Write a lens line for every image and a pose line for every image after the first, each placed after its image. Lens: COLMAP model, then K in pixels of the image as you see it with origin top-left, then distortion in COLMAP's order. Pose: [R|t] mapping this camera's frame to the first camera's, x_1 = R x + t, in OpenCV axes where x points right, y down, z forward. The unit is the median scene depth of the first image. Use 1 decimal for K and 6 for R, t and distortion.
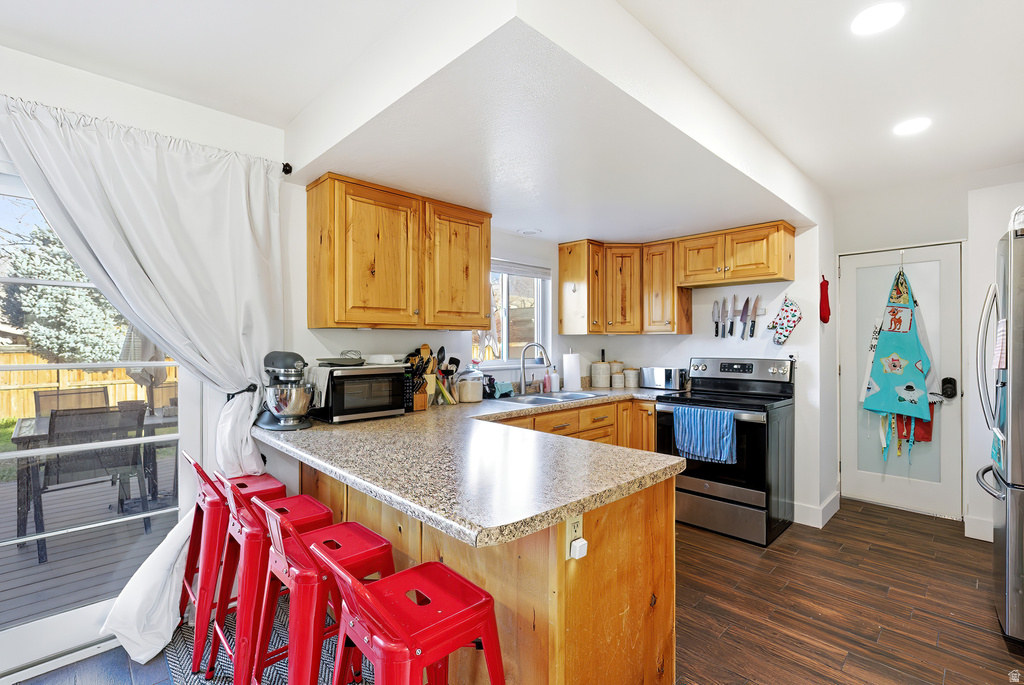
lens RADIAL K [[466.5, 0, 512.0], [0, 466.5, 342.5], [0, 0, 1]] dist [0.001629, 0.000057]
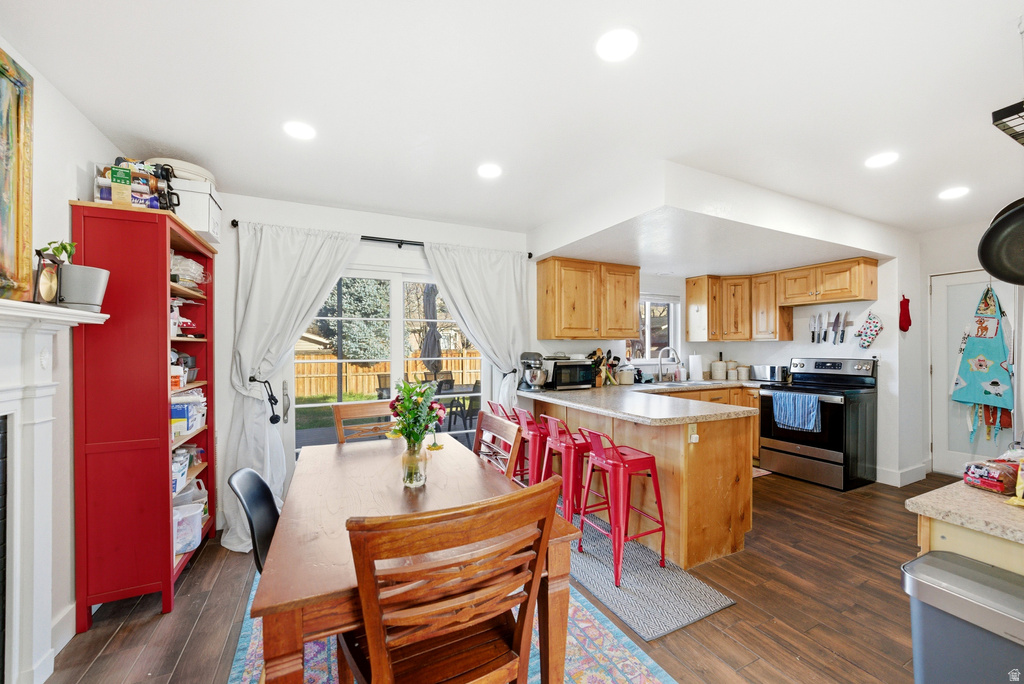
lens RADIAL K [[400.1, 0, 515.6], [0, 400.1, 349.1], [0, 0, 1]] dist [-0.011112, -0.000040]
pose [[0.953649, -0.001317, -0.300919, -0.036255], [0.002498, 0.999991, 0.003539, 0.000838], [0.300912, -0.004126, 0.953643, -0.394023]]
